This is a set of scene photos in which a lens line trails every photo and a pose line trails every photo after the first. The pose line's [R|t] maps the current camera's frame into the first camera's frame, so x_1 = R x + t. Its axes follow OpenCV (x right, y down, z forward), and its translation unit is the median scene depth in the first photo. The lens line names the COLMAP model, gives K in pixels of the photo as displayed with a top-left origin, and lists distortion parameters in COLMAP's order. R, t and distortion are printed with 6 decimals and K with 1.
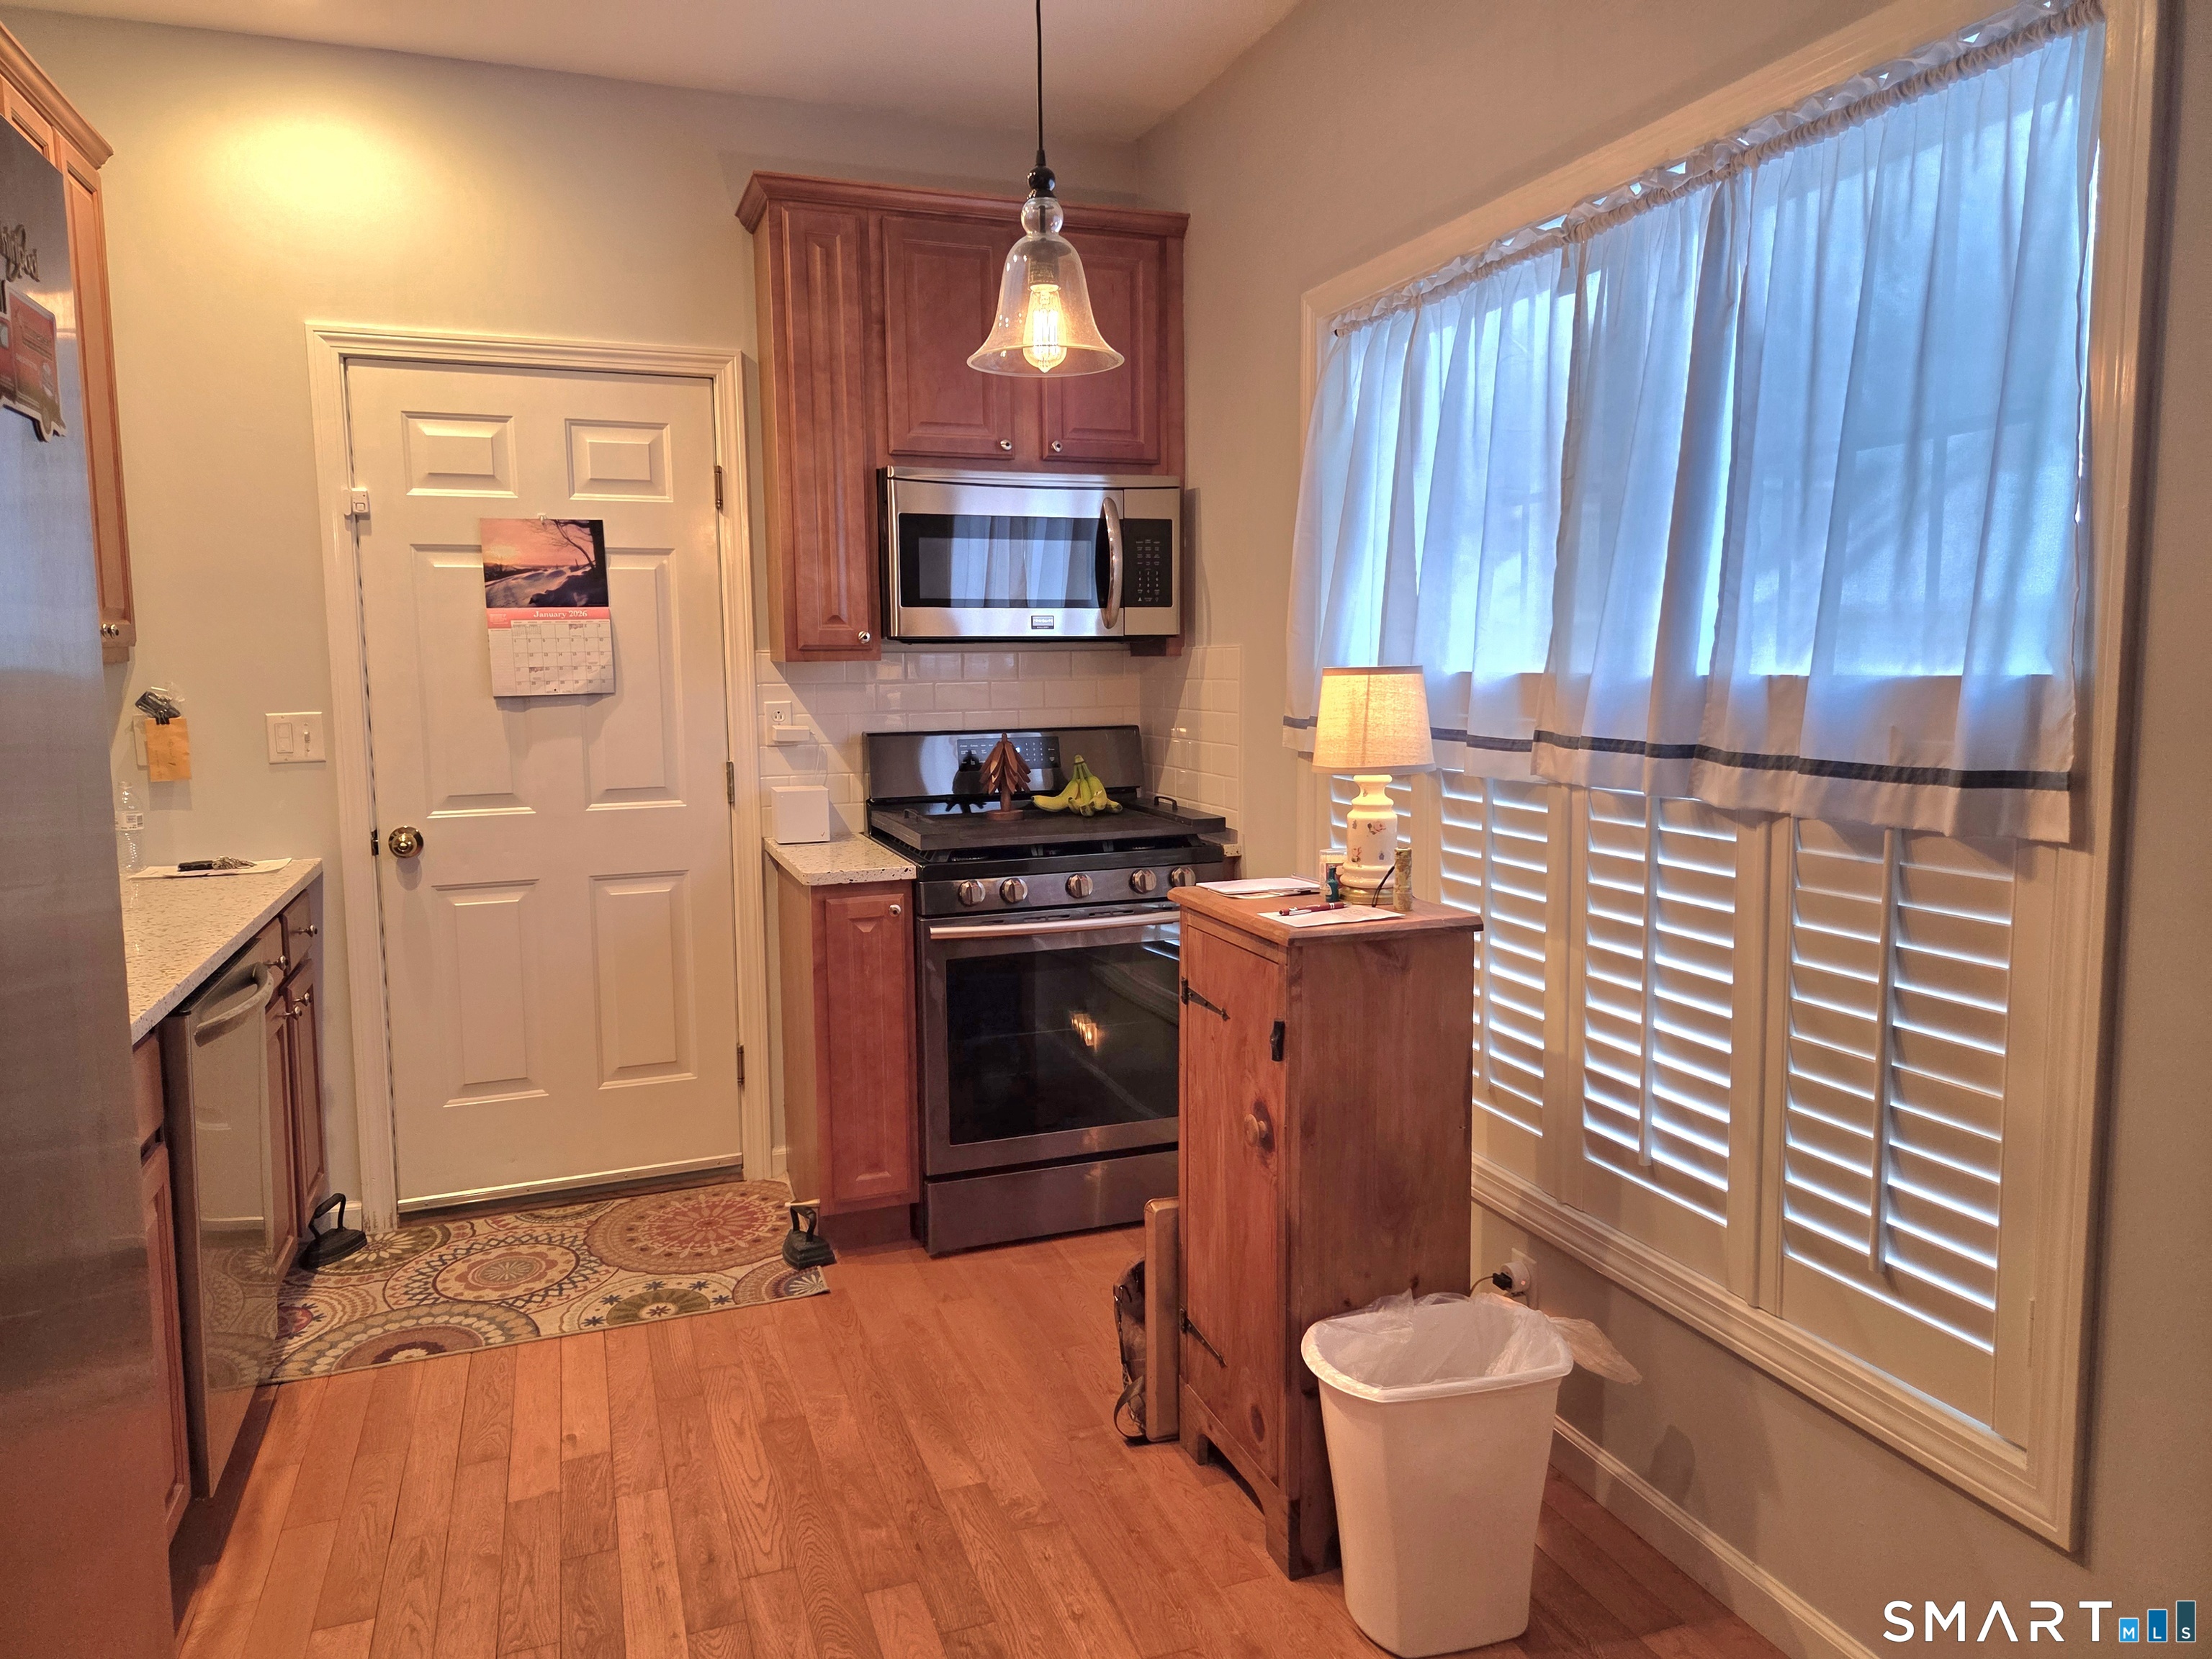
lens RADIAL K [[1493.4, 0, 1105.4], [0, 1493.4, 820.2], [0, 0, 1]] dist [0.066796, -0.032350]
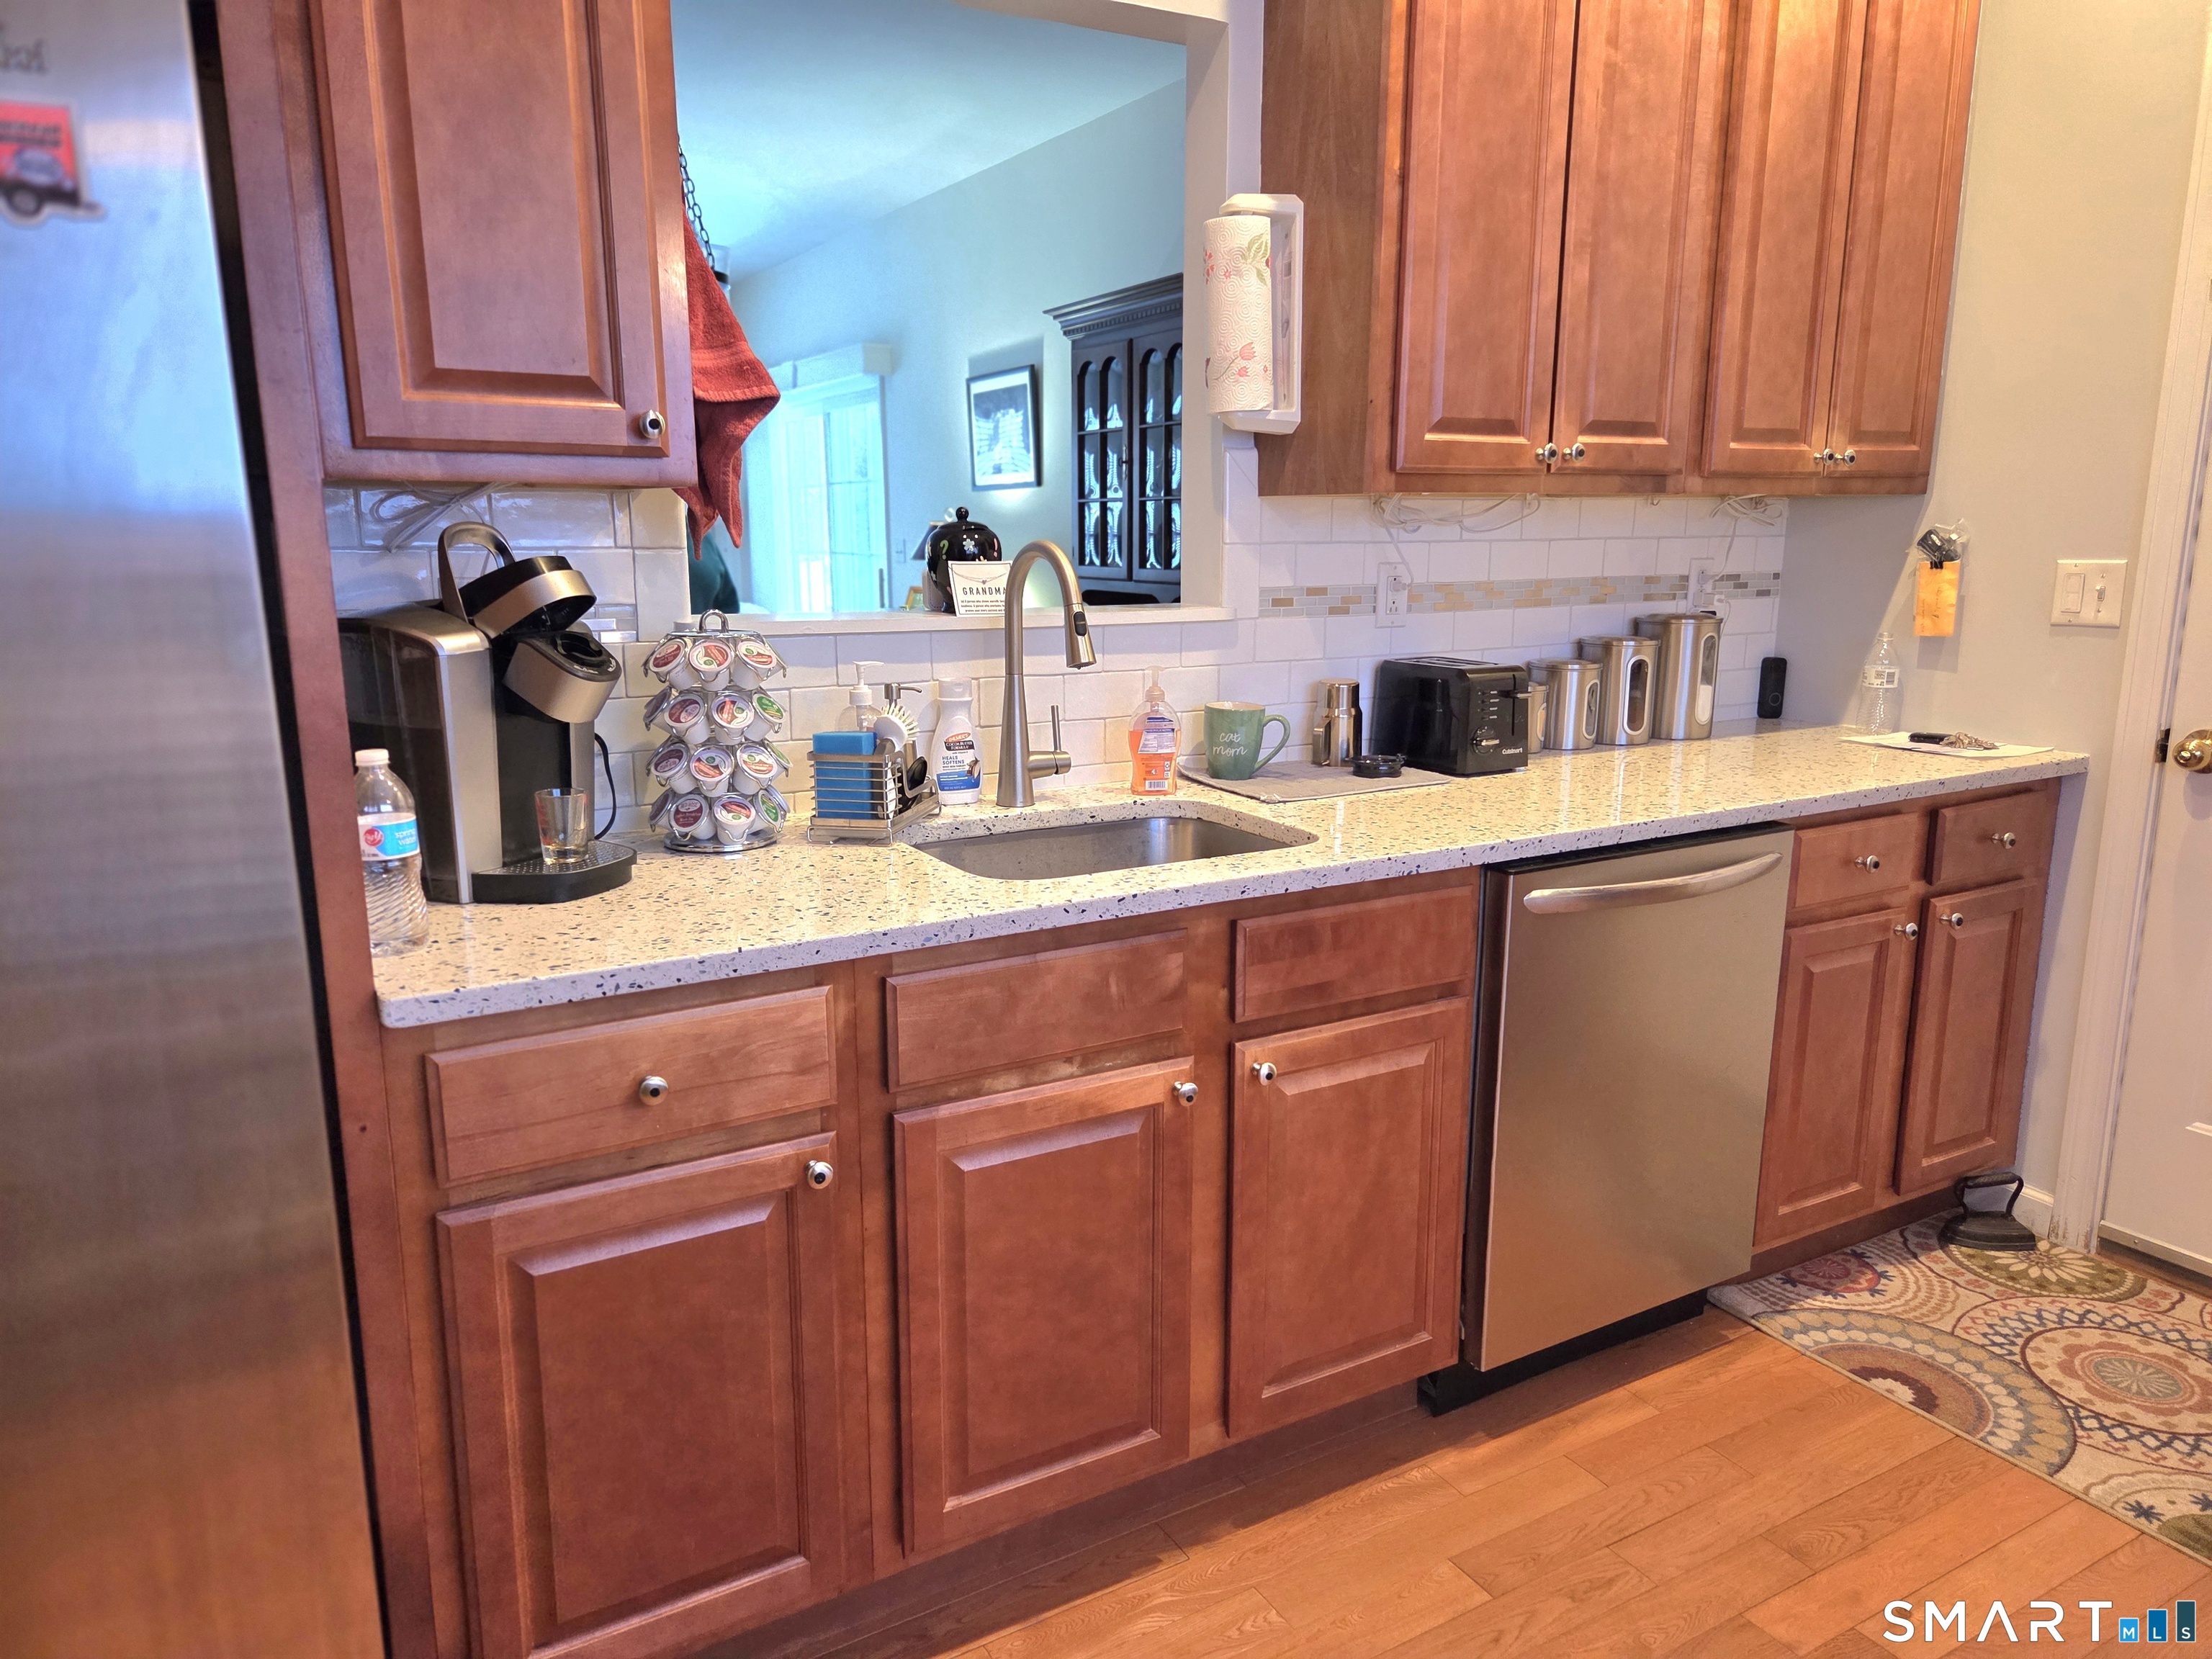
lens RADIAL K [[1493.4, 0, 1089.1], [0, 1493.4, 835.1], [0, 0, 1]] dist [0.066796, -0.032350]
pose [[0.179450, 0.212517, -0.960539, 0.151716], [-0.111185, 0.974513, 0.194837, -0.031657], [0.977464, 0.071834, 0.198505, 0.388807]]
